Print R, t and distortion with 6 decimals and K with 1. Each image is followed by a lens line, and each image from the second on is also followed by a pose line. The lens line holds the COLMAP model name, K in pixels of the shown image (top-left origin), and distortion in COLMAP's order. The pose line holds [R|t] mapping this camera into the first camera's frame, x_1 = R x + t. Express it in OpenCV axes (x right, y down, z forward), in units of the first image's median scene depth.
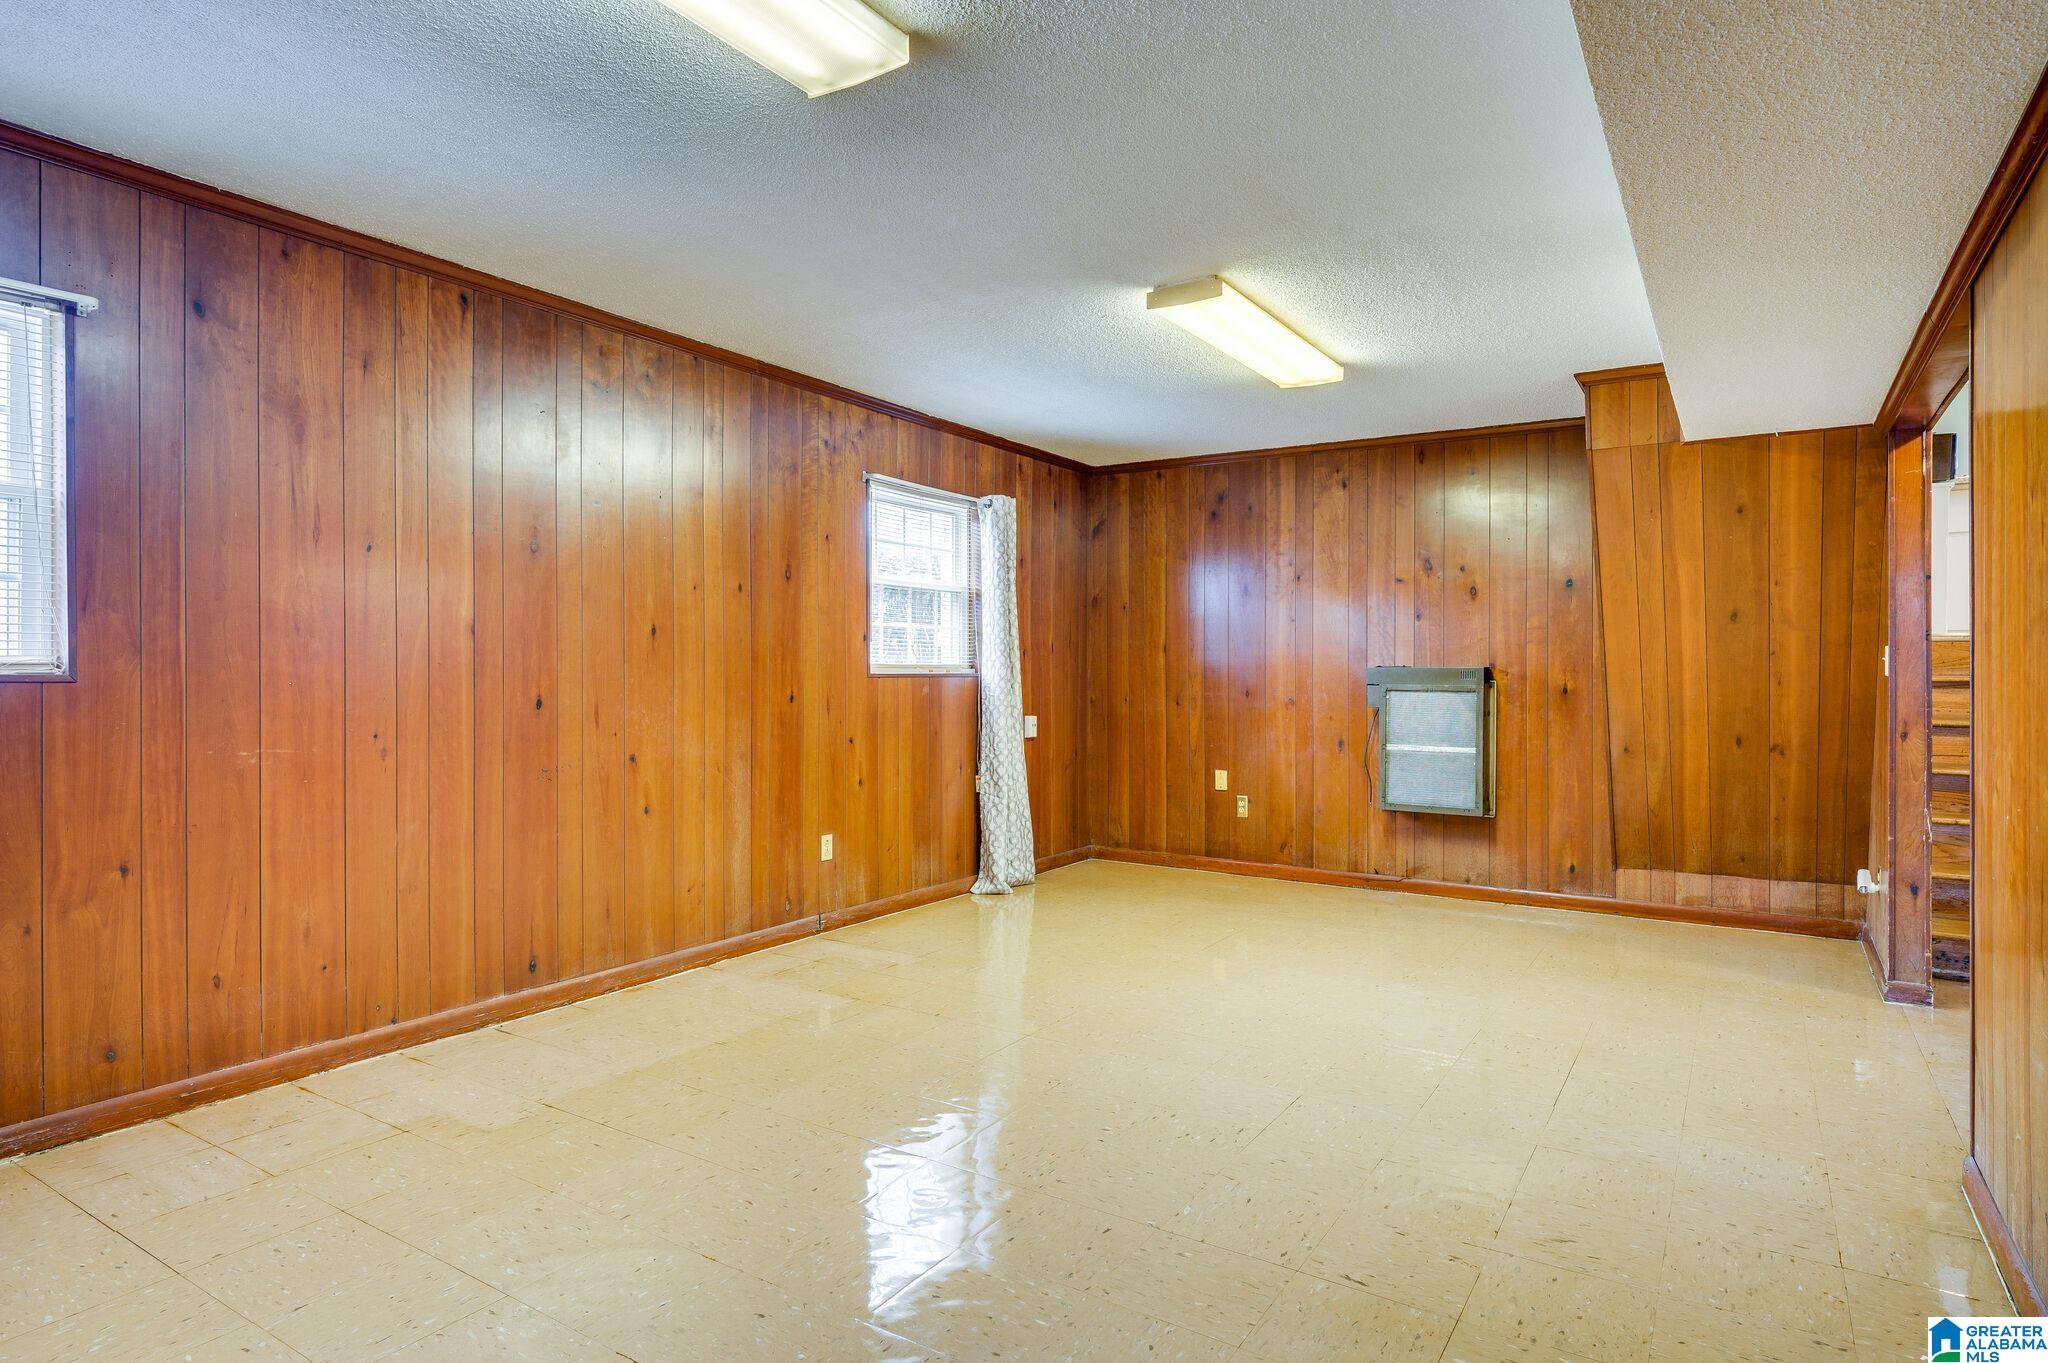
lens RADIAL K [[1150.6, 0, 1017.0], [0, 1150.6, 675.8], [0, 0, 1]] dist [0.000265, -0.000725]
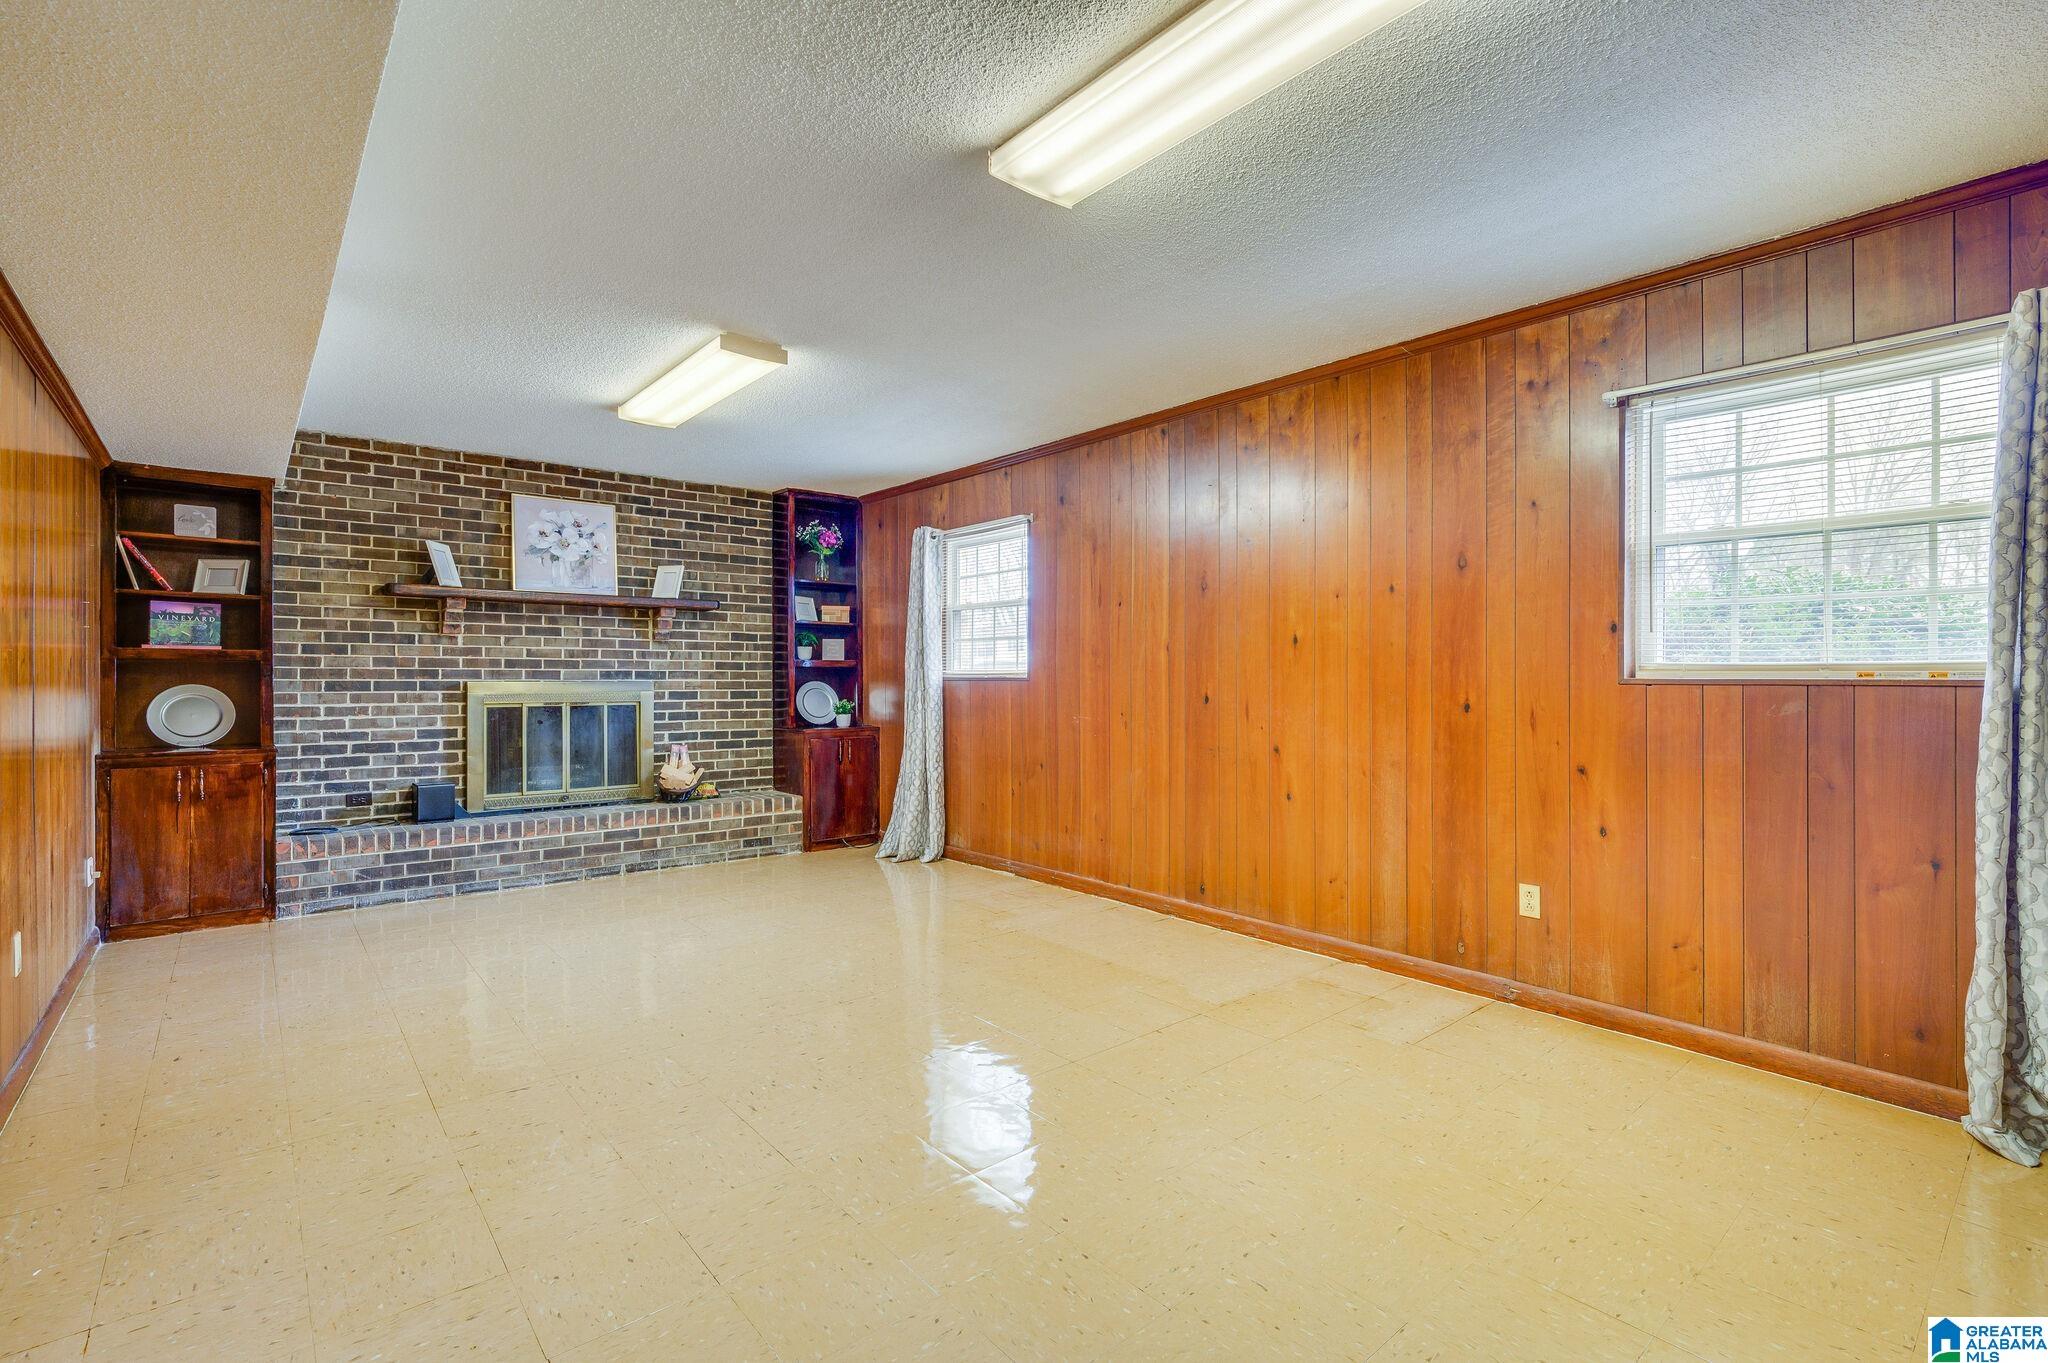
lens RADIAL K [[906.6, 0, 1010.3], [0, 906.6, 676.5], [0, 0, 1]] dist [0.002233, 0.001231]
pose [[-0.290519, -0.000876, -0.956869, 0.607851], [-0.004912, 0.999988, 0.000576, -0.002330], [0.956857, 0.004868, -0.290520, 0.966668]]
